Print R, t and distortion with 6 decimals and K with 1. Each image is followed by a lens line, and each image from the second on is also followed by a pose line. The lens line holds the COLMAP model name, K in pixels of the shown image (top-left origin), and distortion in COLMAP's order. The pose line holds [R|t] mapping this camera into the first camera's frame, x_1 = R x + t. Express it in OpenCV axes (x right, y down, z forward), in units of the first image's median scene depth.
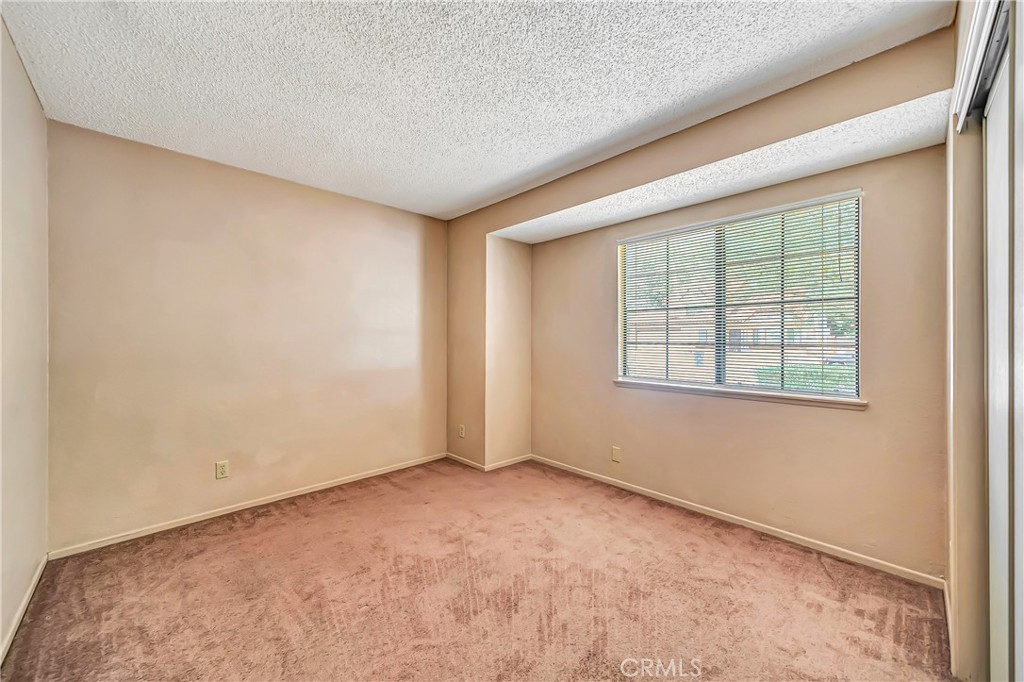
lens RADIAL K [[398.6, 0, 512.0], [0, 398.6, 341.0], [0, 0, 1]] dist [0.001860, 0.000266]
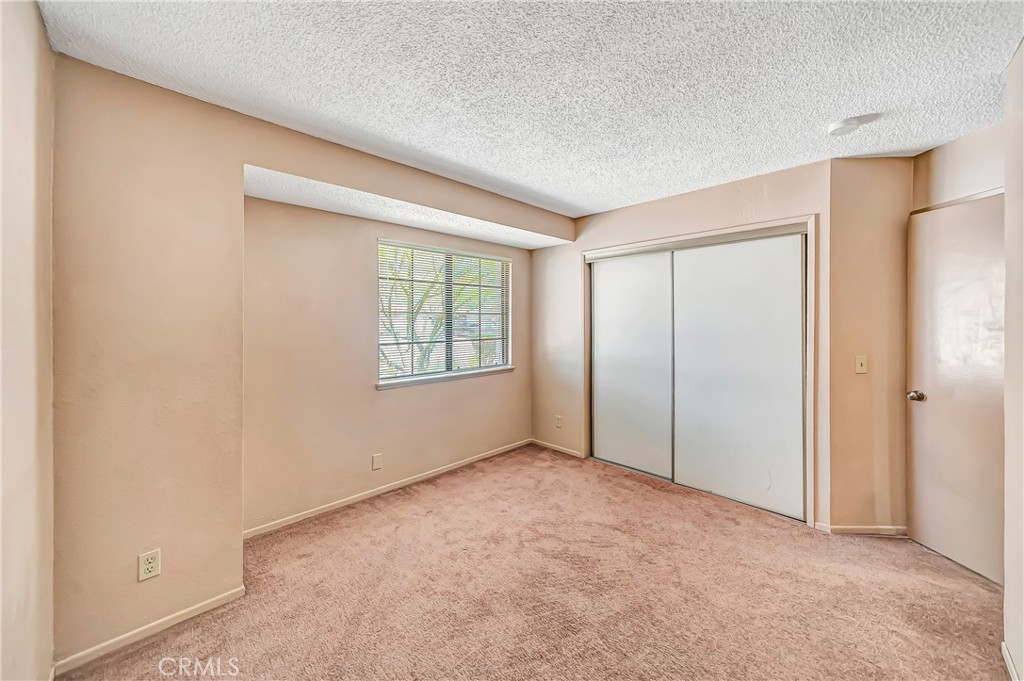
lens RADIAL K [[387.3, 0, 511.6], [0, 387.3, 321.9], [0, 0, 1]] dist [0.001708, 0.000029]
pose [[-0.048787, -0.010722, 0.998752, -0.839959], [0.000683, 0.999942, 0.010768, -0.074703], [-0.998809, 0.001207, -0.048777, 0.893198]]
